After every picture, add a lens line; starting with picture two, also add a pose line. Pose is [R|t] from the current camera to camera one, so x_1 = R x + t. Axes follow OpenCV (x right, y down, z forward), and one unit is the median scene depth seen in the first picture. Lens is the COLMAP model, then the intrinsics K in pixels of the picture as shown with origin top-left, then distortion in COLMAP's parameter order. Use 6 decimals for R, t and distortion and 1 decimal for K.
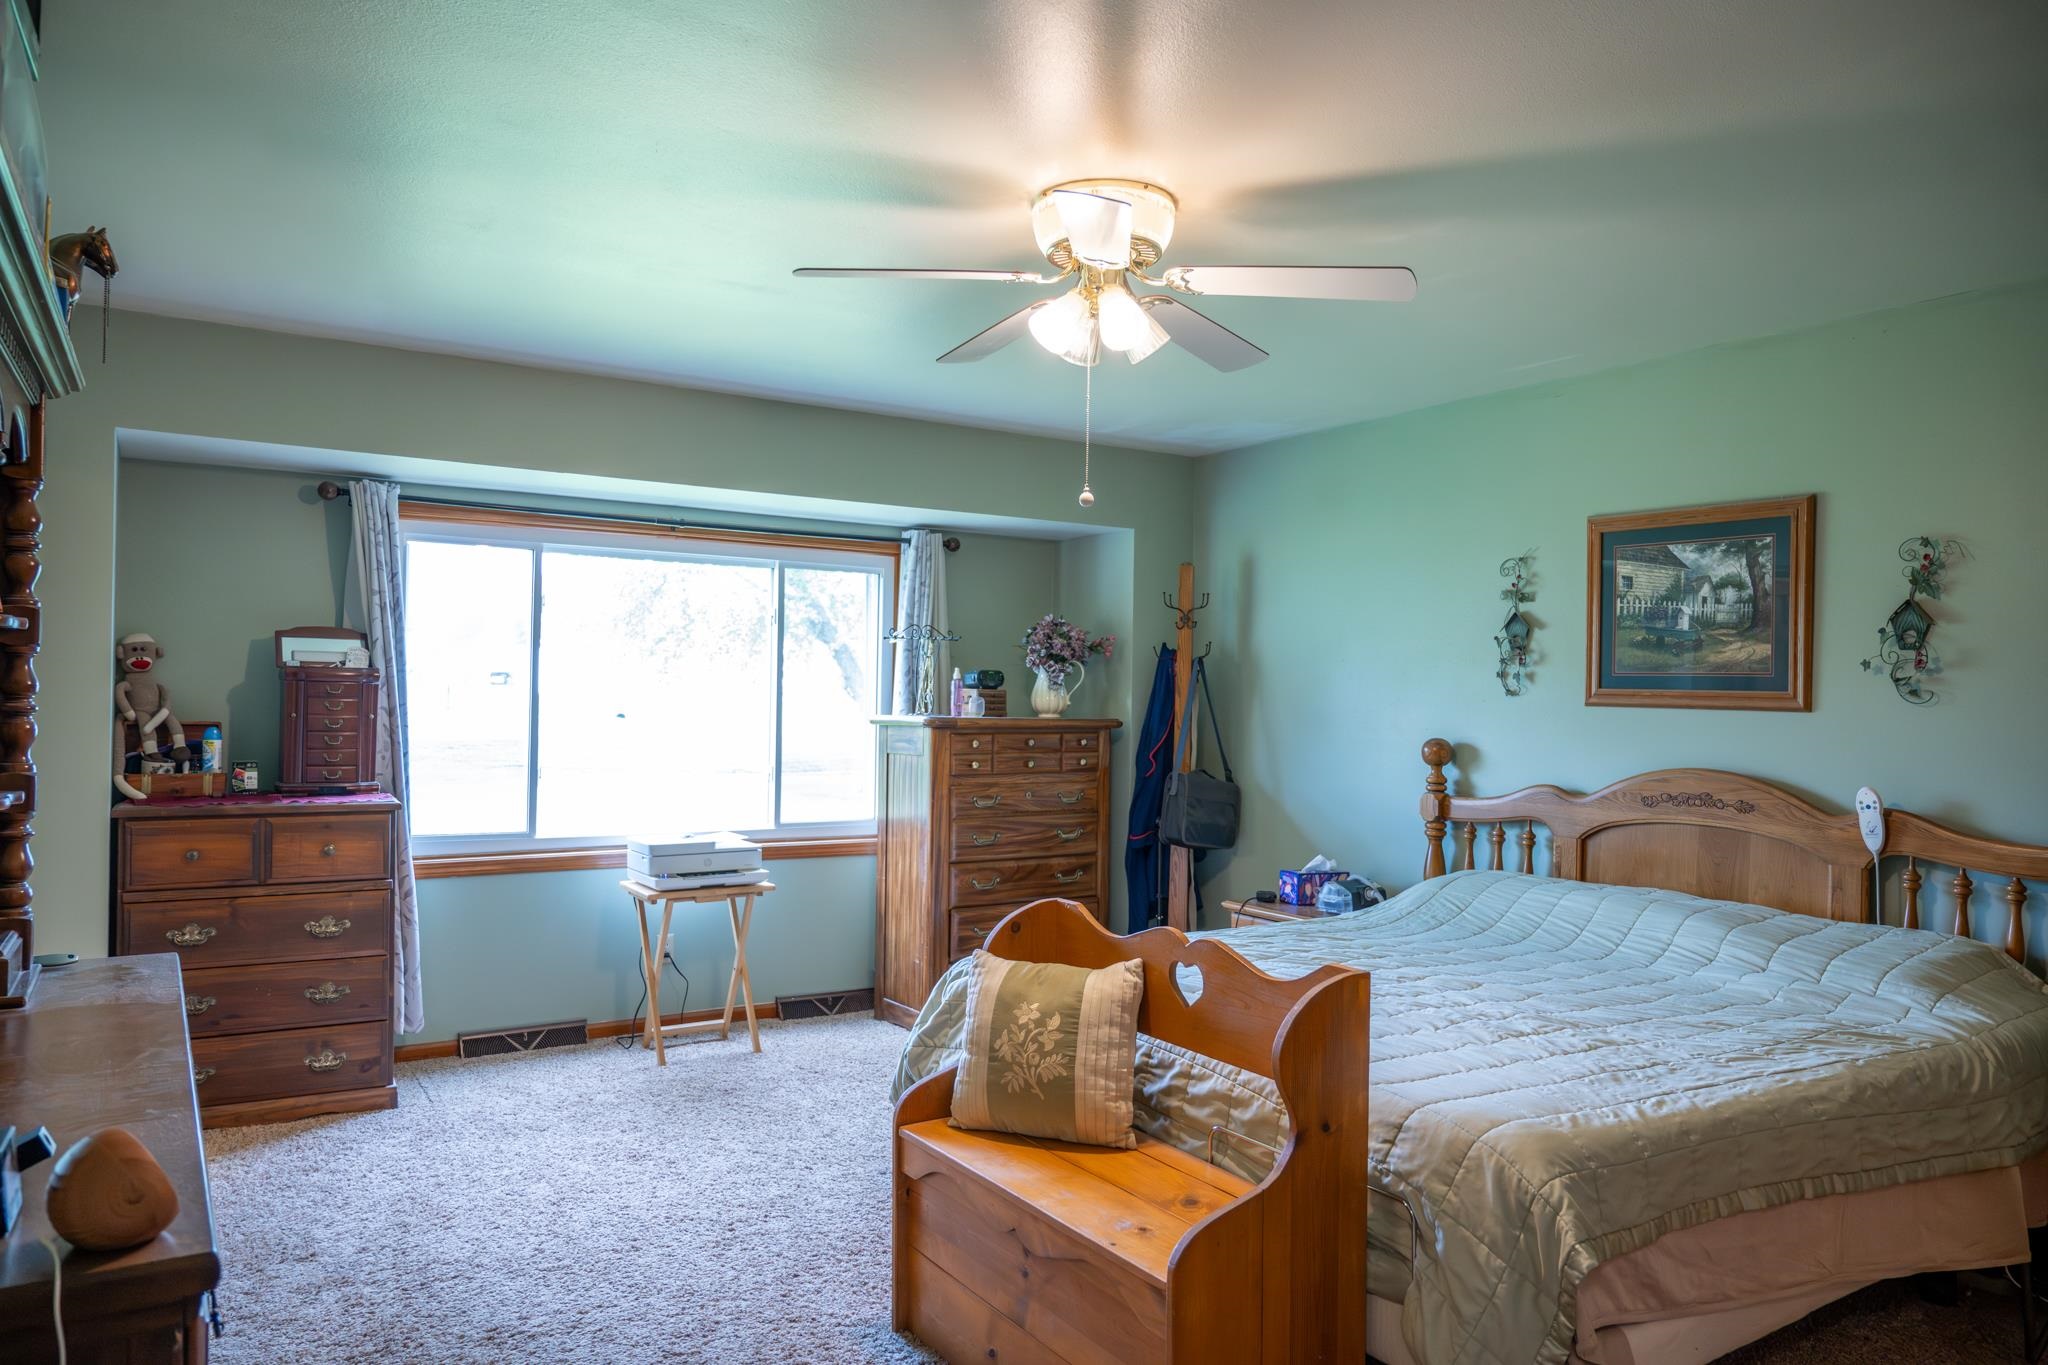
lens RADIAL K [[1381.2, 0, 1041.5], [0, 1381.2, 692.1], [0, 0, 1]] dist [-0.007496, 0.002139]
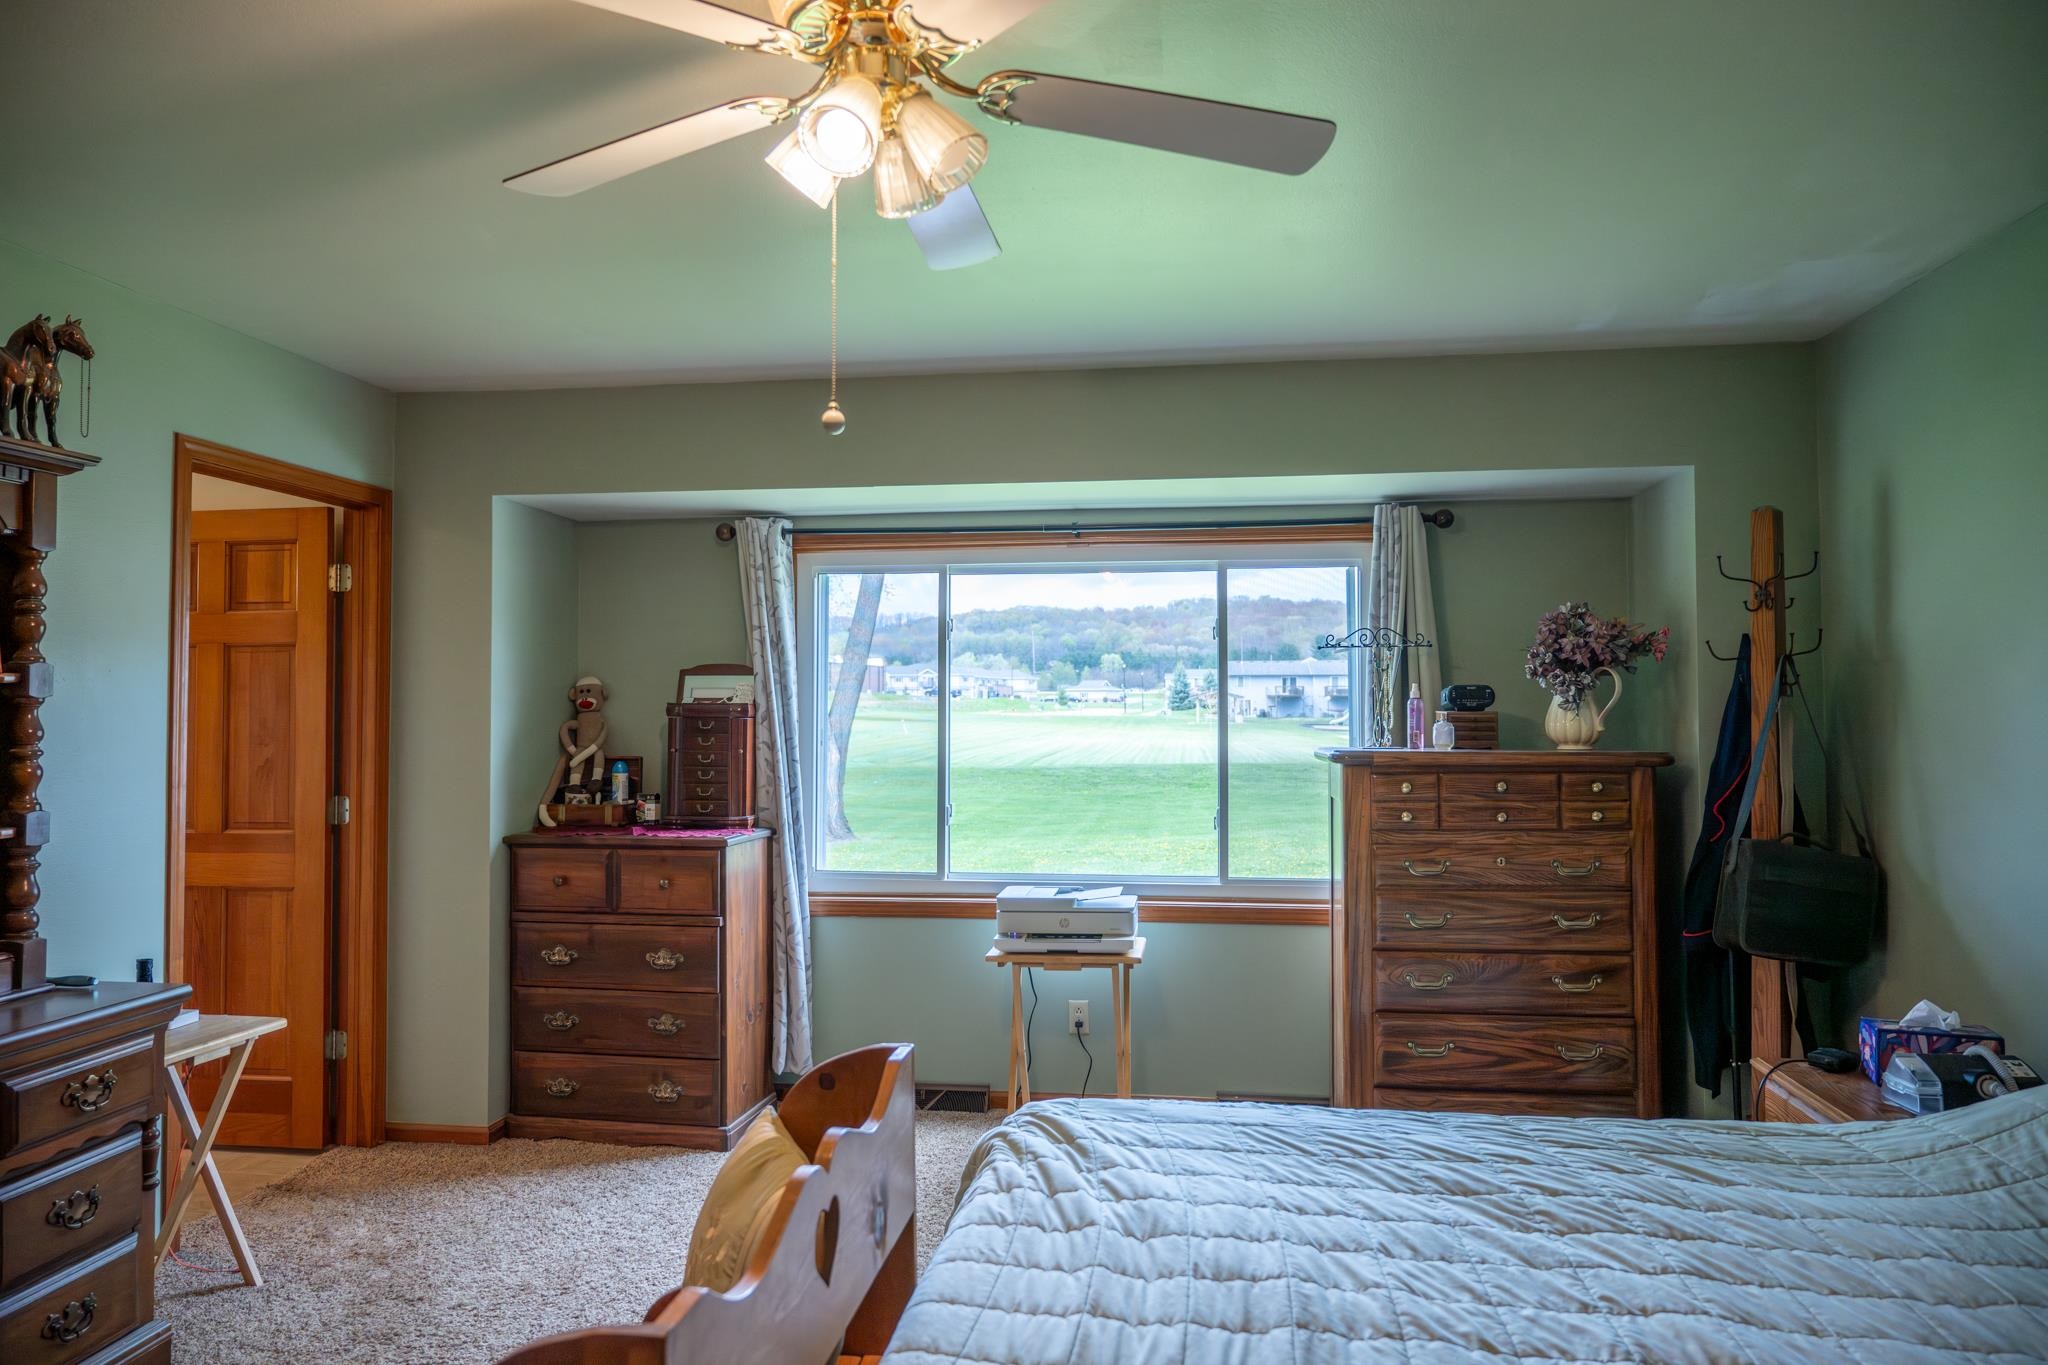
lens RADIAL K [[1381.2, 0, 1019.5], [0, 1381.2, 675.1], [0, 0, 1]] dist [-0.007496, 0.002139]
pose [[0.750784, -0.034664, -0.659638, 0.340084], [0.016261, 0.999289, -0.034005, -0.000292], [0.660348, 0.014804, 0.750814, 0.386547]]
